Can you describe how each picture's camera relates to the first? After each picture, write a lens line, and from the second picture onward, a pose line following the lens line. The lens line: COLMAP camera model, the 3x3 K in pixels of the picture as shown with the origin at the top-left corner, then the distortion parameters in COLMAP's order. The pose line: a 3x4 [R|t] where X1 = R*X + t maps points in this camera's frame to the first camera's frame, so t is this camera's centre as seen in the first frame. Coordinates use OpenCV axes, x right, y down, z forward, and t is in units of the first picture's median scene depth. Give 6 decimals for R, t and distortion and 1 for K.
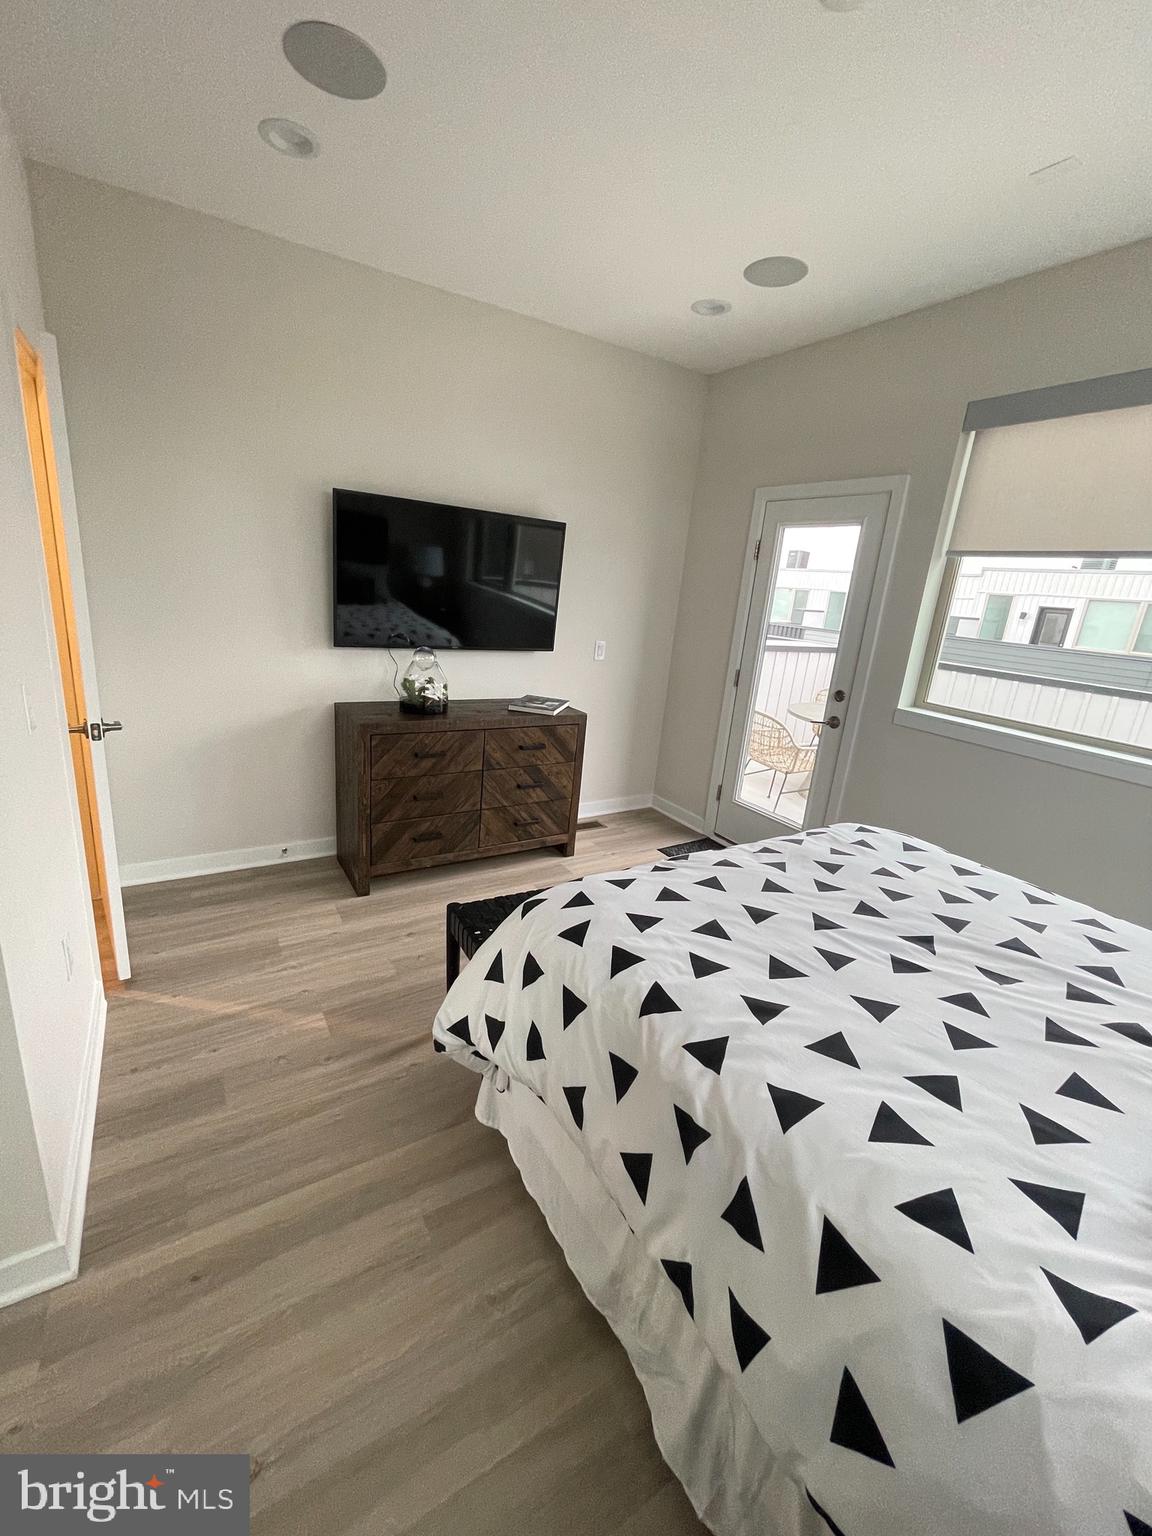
lens RADIAL K [[623.1, 0, 569.2], [0, 623.1, 759.0], [0, 0, 1]] dist [-0.002414, -0.000060]
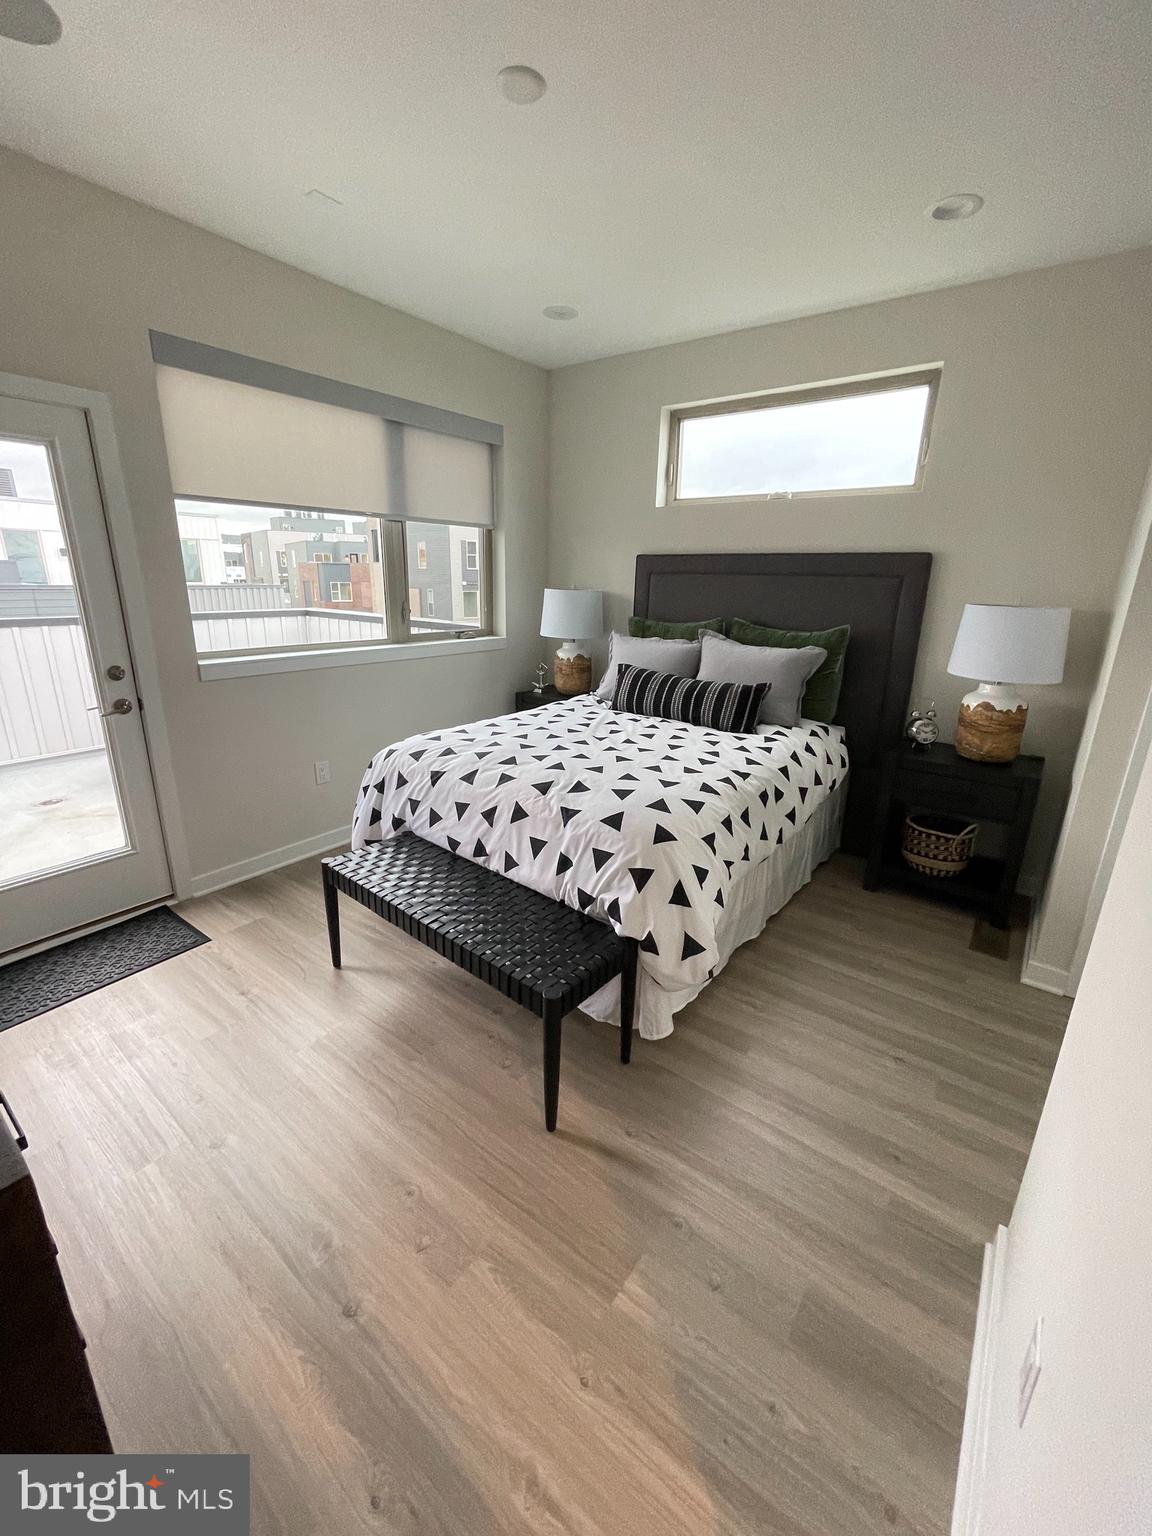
lens RADIAL K [[623.1, 0, 569.2], [0, 623.1, 759.0], [0, 0, 1]] dist [-0.002414, -0.000060]
pose [[-0.349421, -0.355755, 0.866801, -0.807371], [0.209208, 0.872136, 0.442279, -0.383853], [-0.913311, 0.335883, -0.230316, 1.117988]]
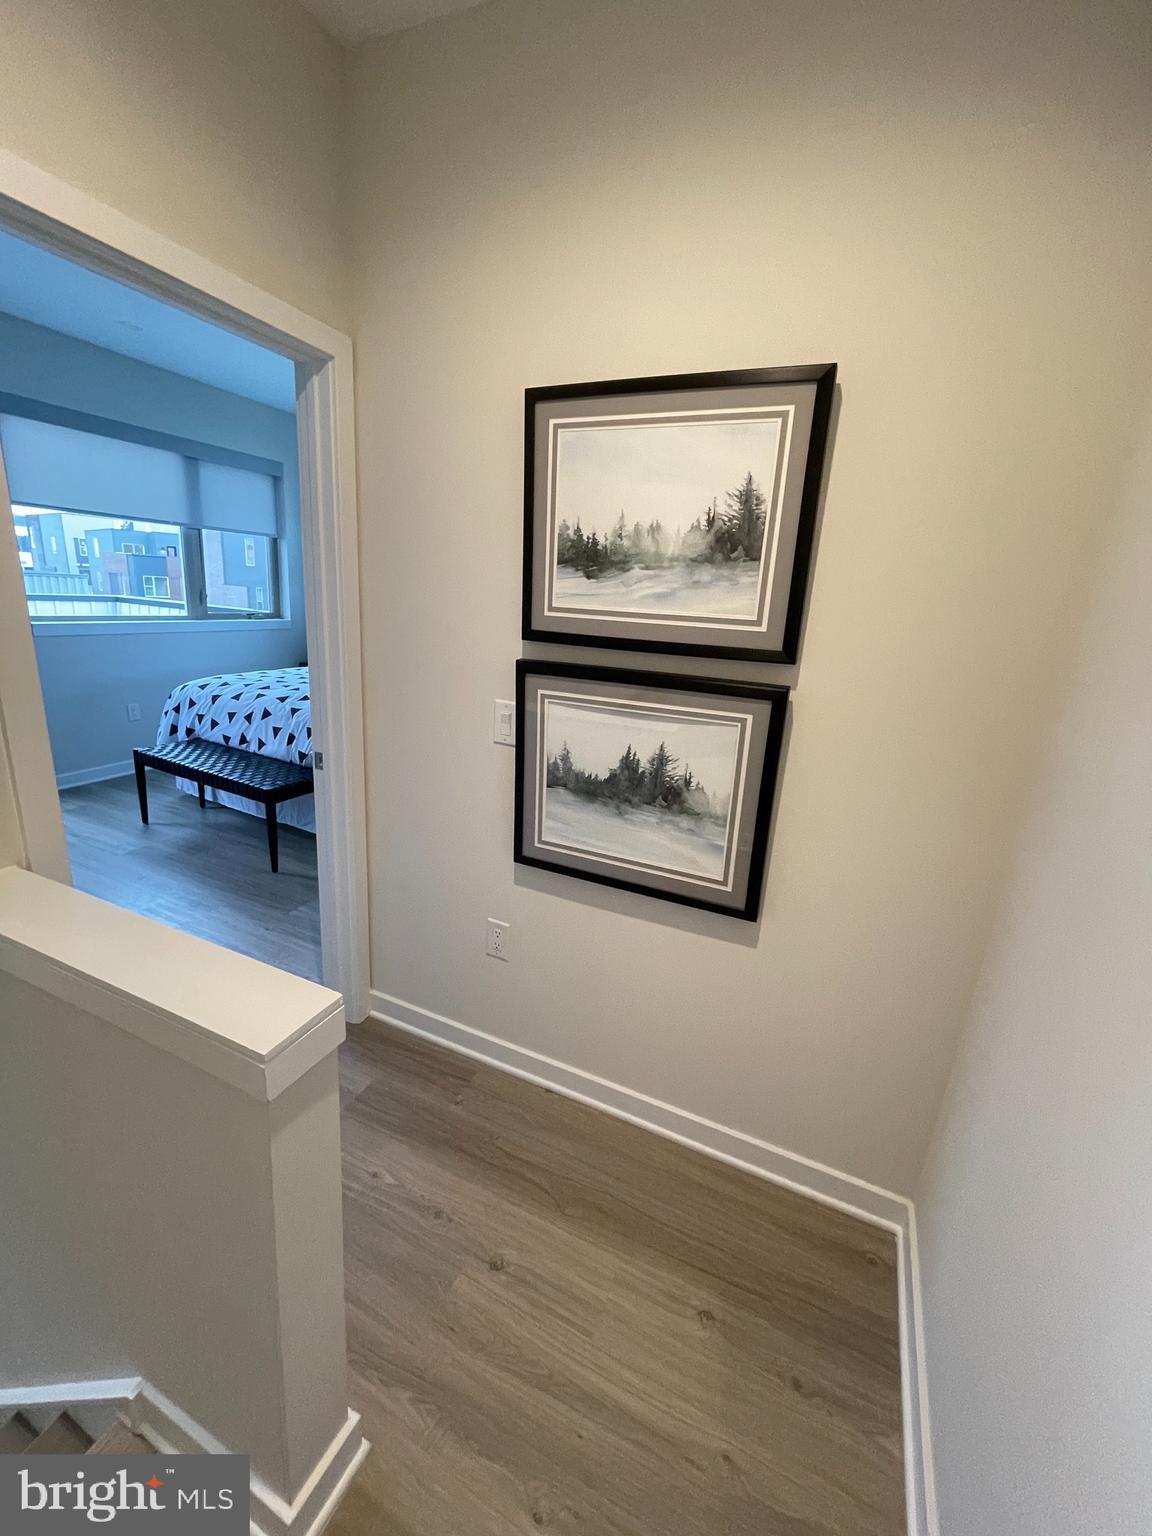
lens RADIAL K [[623.1, 0, 569.2], [0, 623.1, 759.0], [0, 0, 1]] dist [-0.002414, -0.000060]
pose [[-0.545604, -0.335997, 0.767739, -1.805022], [0.119682, 0.875479, 0.468202, -0.467081], [-0.829453, 0.347337, -0.437452, 1.085577]]
